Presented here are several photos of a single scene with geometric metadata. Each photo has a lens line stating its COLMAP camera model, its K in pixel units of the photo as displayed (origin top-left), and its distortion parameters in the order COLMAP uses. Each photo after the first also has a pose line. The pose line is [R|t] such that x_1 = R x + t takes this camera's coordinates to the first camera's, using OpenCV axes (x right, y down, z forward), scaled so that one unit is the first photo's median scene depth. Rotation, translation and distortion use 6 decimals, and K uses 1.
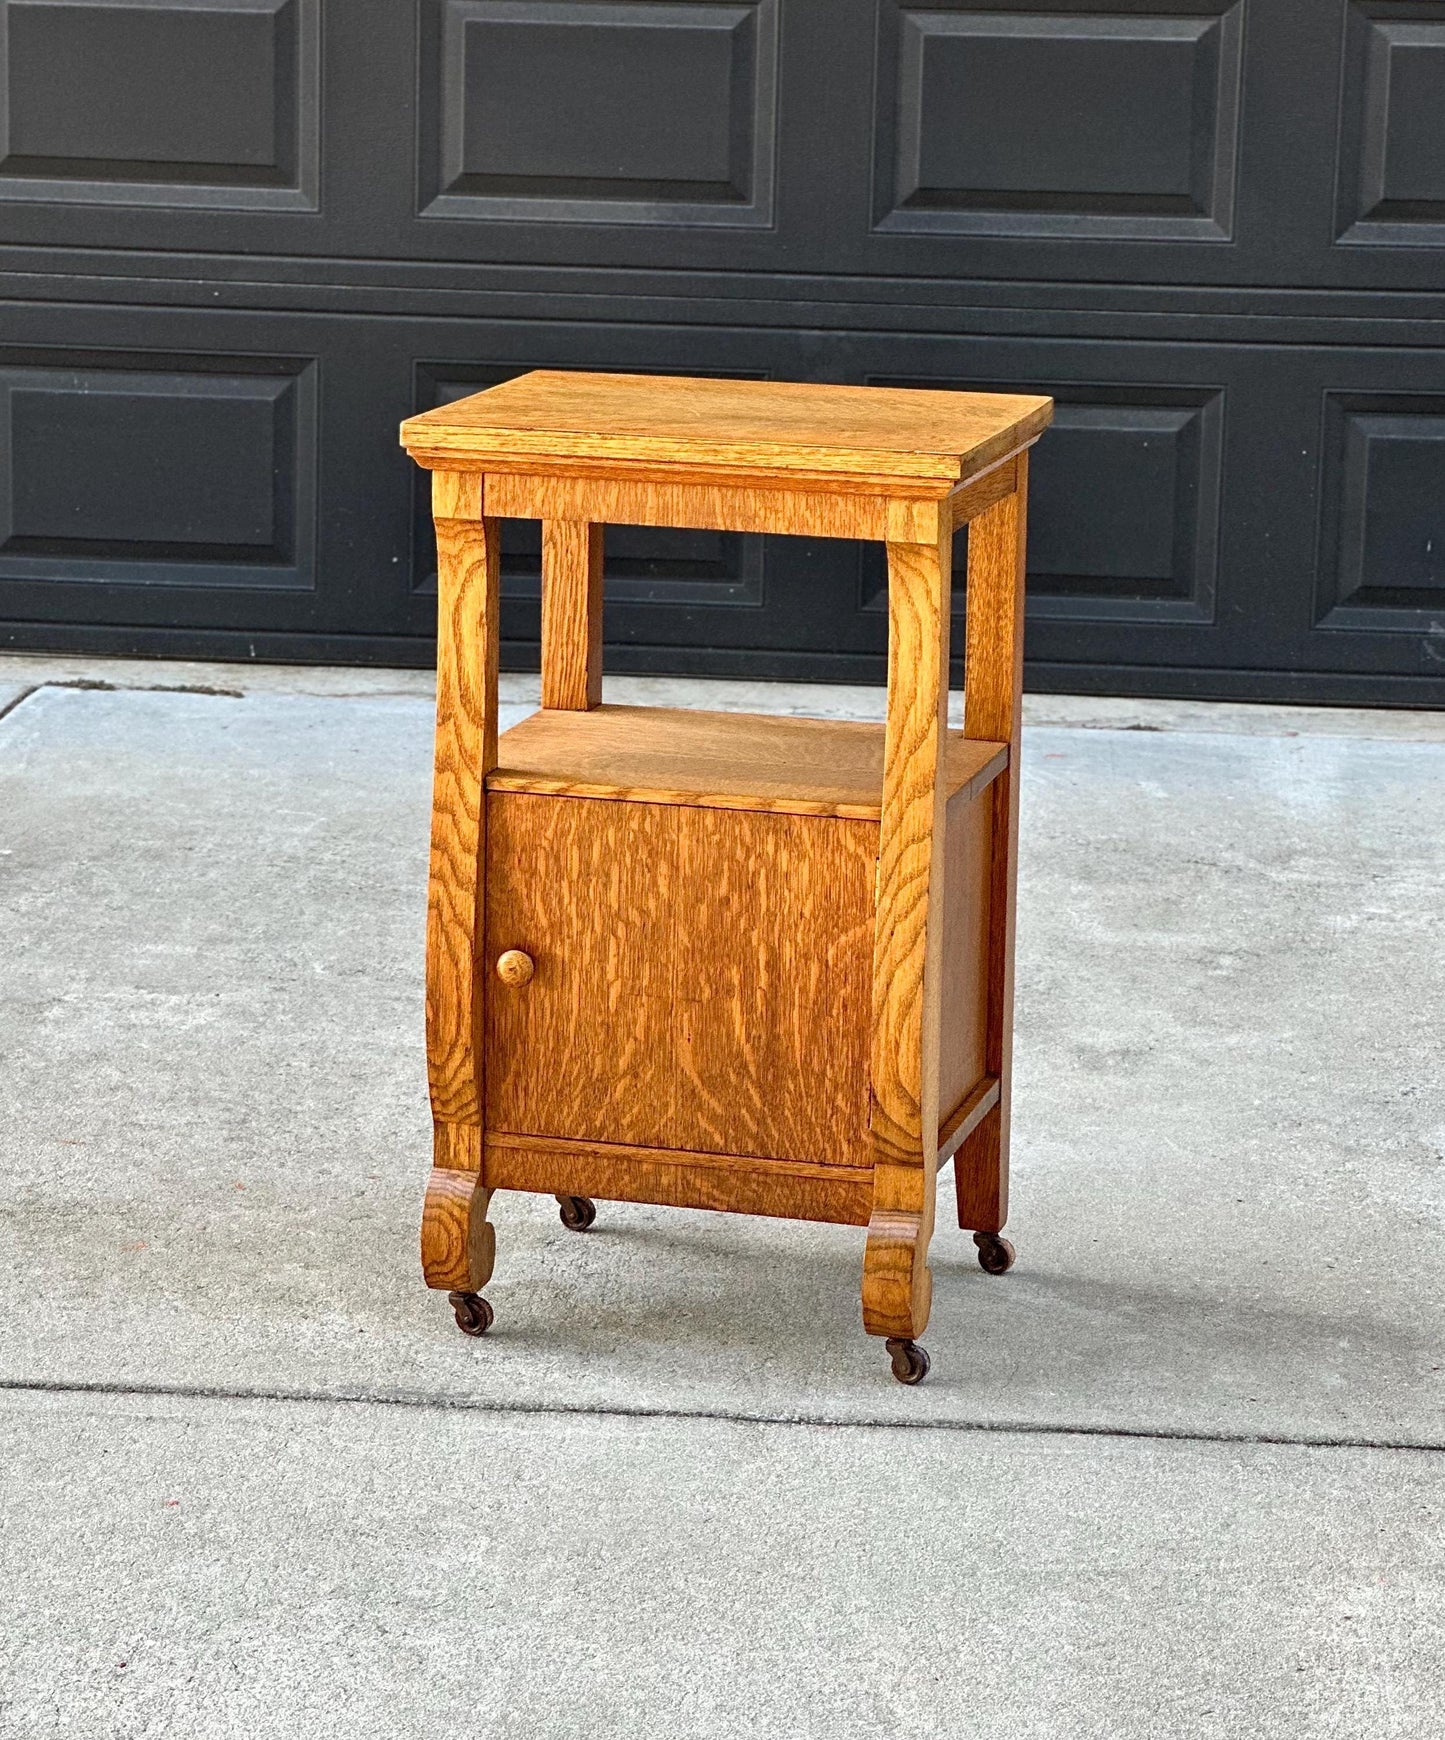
lens RADIAL K [[5076.3, 0, 676.0], [0, 5076.3, 1058.1], [0, 0, 1]] dist [-0.947120, 17.559612]
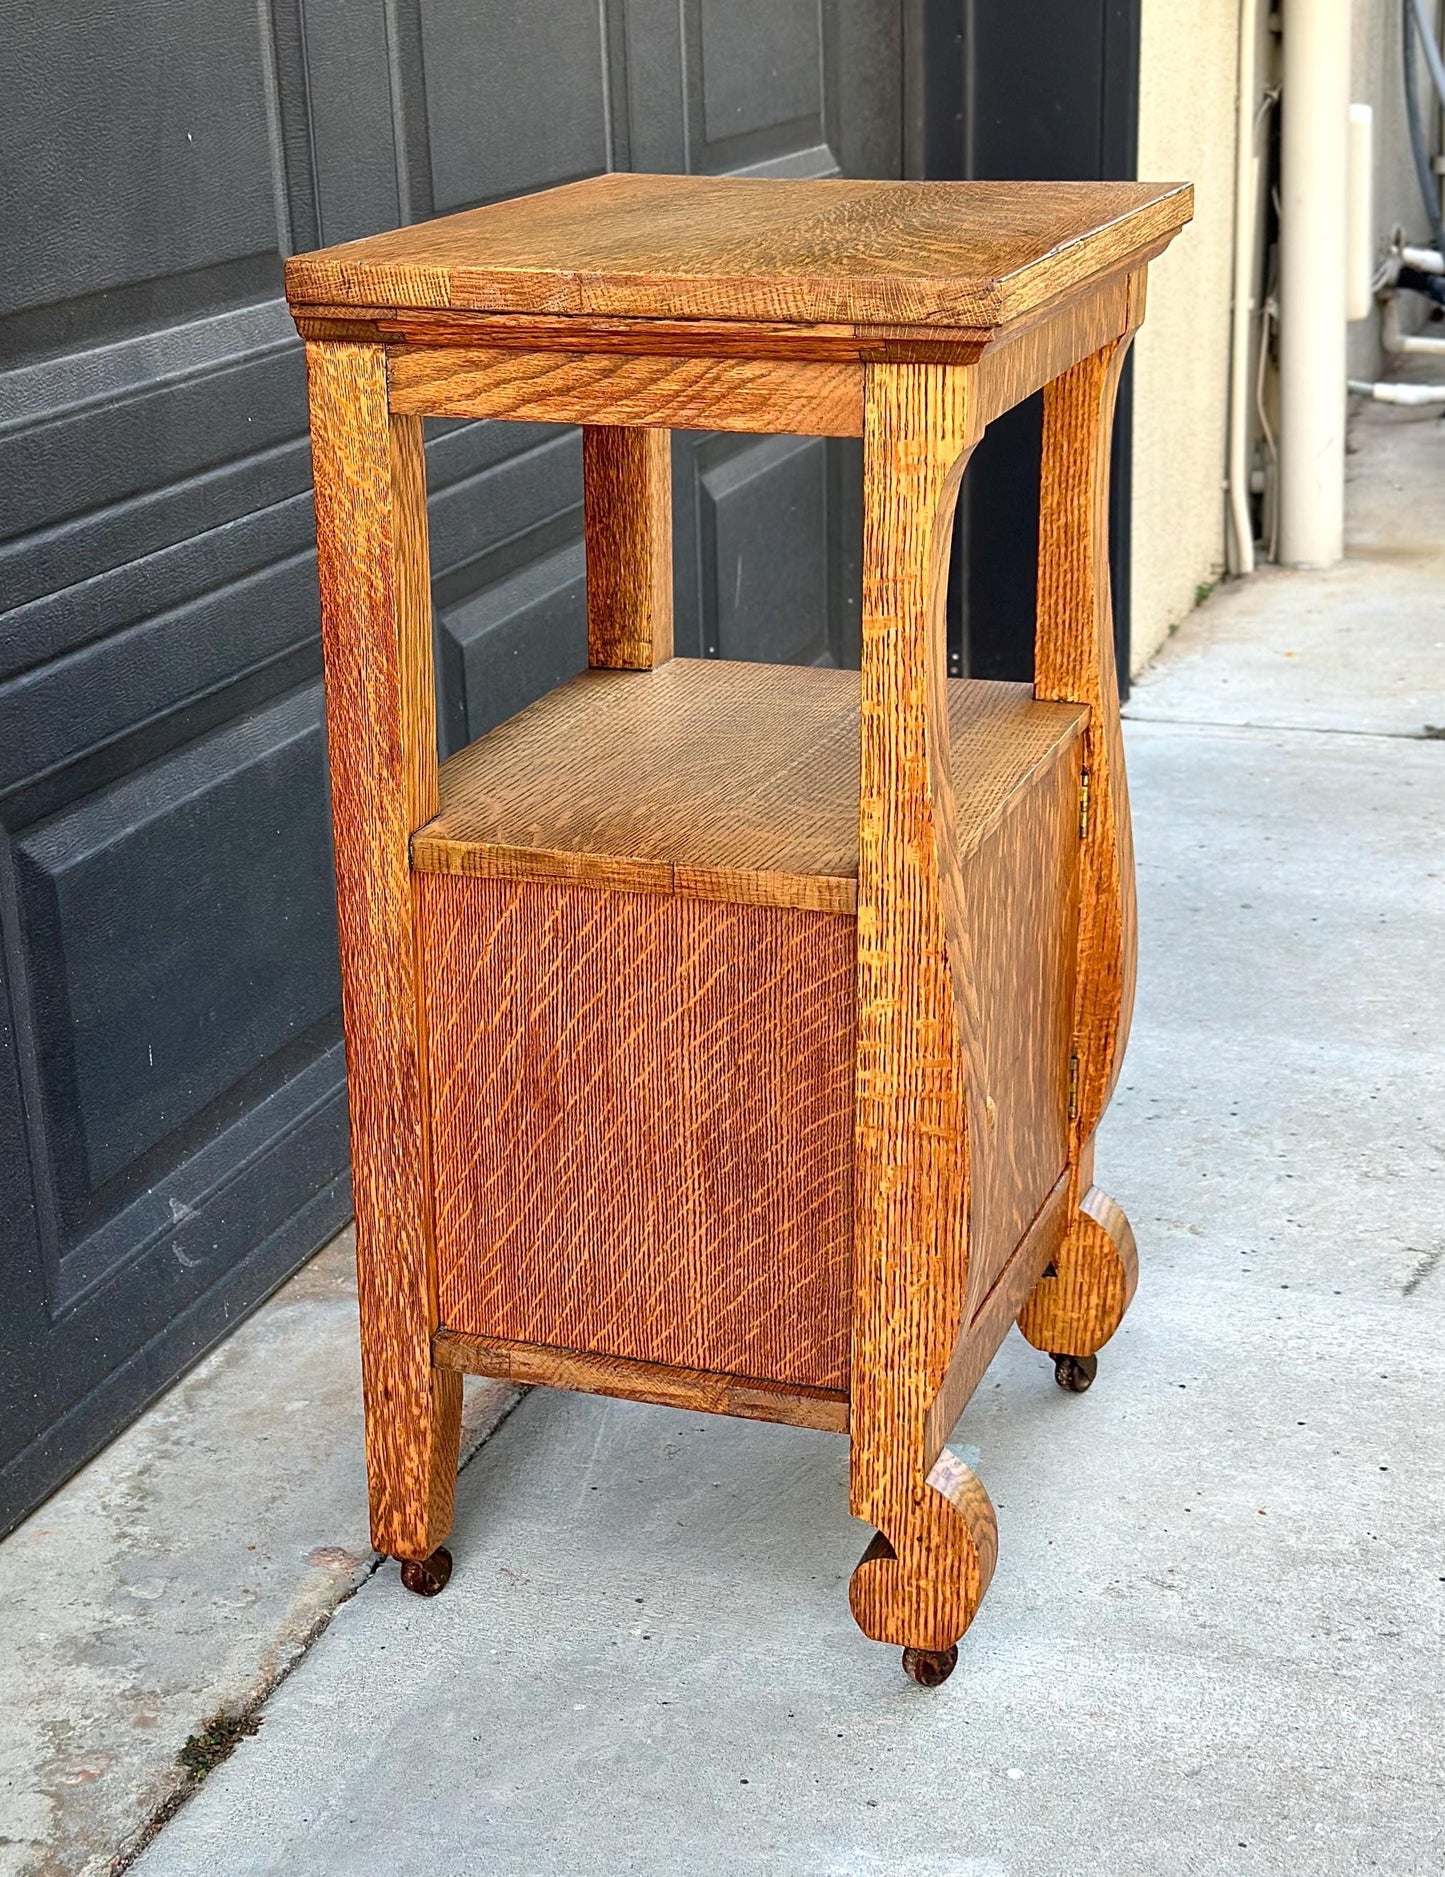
lens RADIAL K [[3066.5, 0, 662.2], [0, 3066.5, 1059.2], [0, 0, 1]] dist [0.169626, 0.027765]
pose [[0.057941, -0.371197, 0.926745, -0.403559], [0.276410, 0.897978, 0.342393, -0.174615], [-0.959292, 0.236323, 0.154632, 0.984804]]
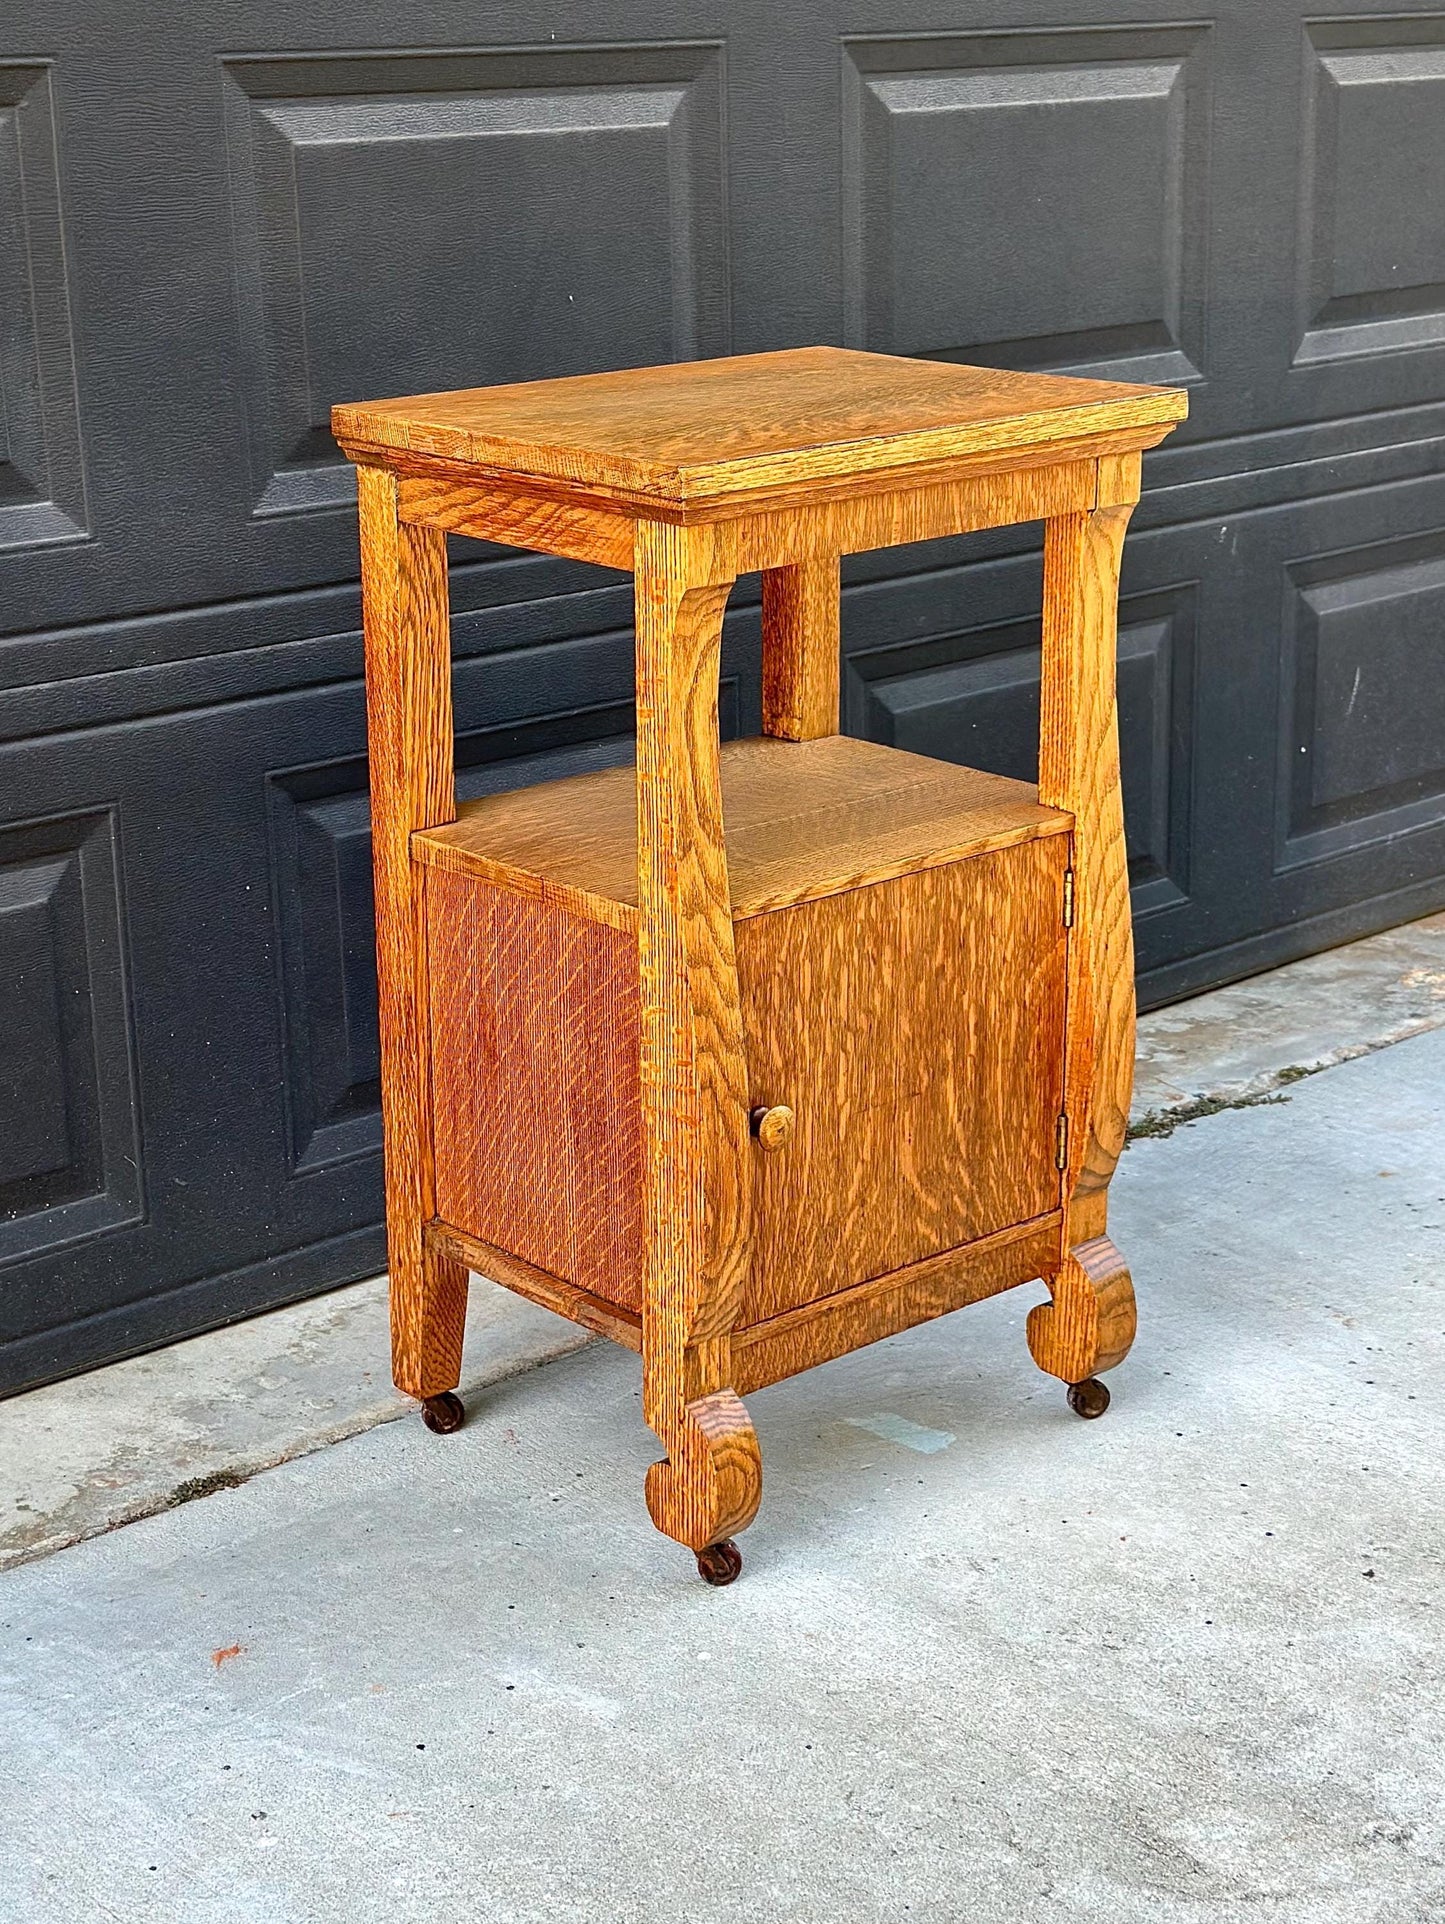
lens RADIAL K [[3128.4, 0, 668.8], [0, 3128.4, 908.9], [0, 0, 1]] dist [0.191506, -0.447746]
pose [[0.535168, -0.266516, 0.801601, -0.435815], [0.239236, 0.957894, 0.158760, -0.135717], [-0.810161, 0.106809, 0.576395, 0.728487]]
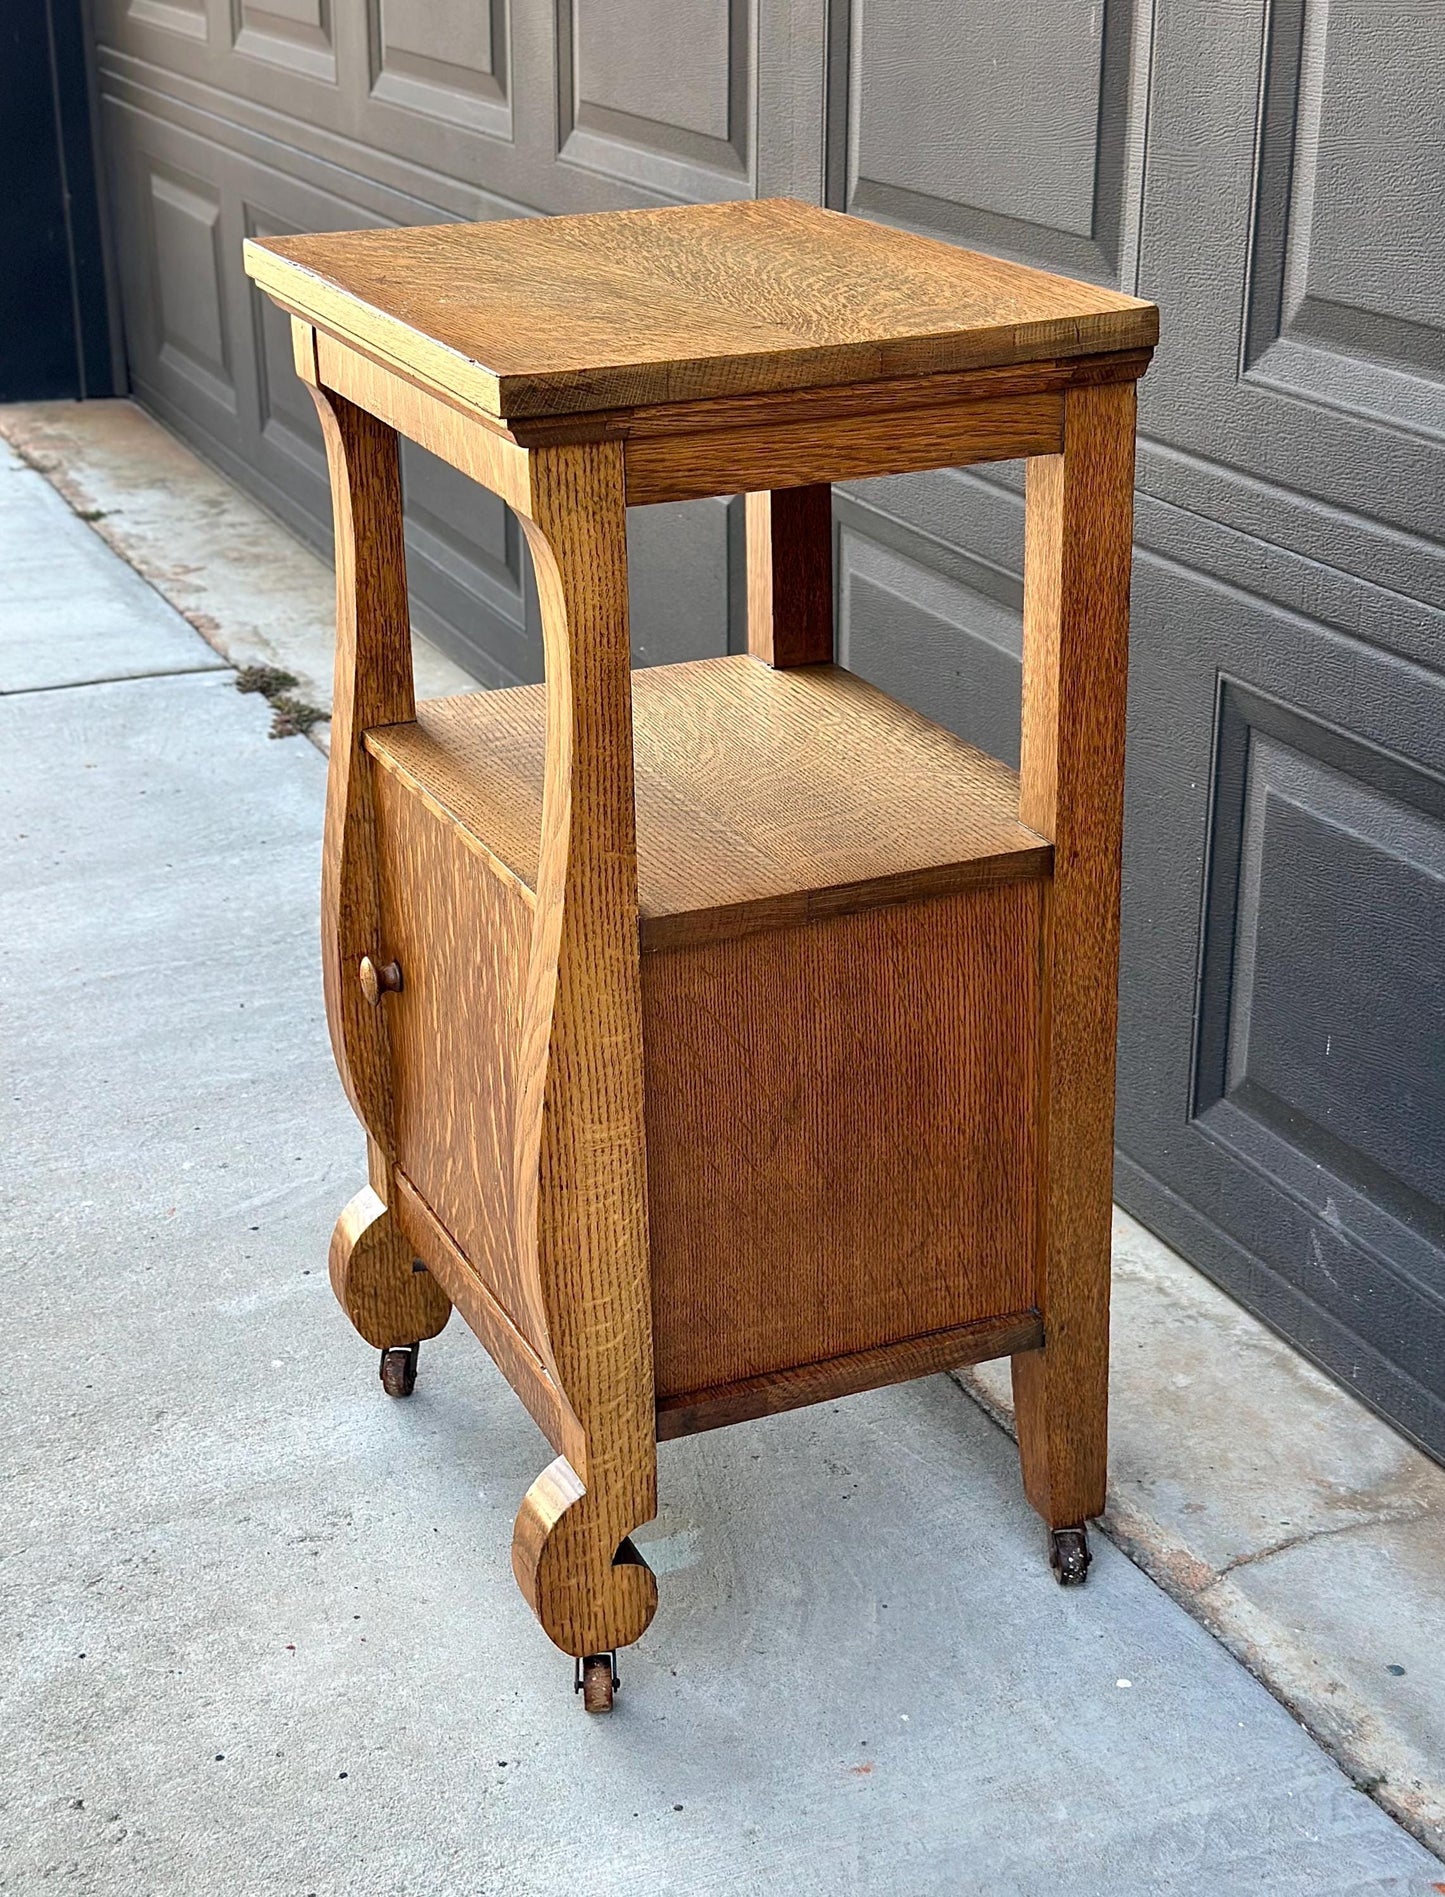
lens RADIAL K [[2931.9, 0, 721.5], [0, 2931.9, 886.5], [0, 0, 1]] dist [0.228231, 0.016043]
pose [[0.639861, 0.248639, -0.727156, 0.330207], [-0.175101, 0.968495, 0.177080, -0.121870], [0.748276, 0.014020, 0.663239, 0.747087]]
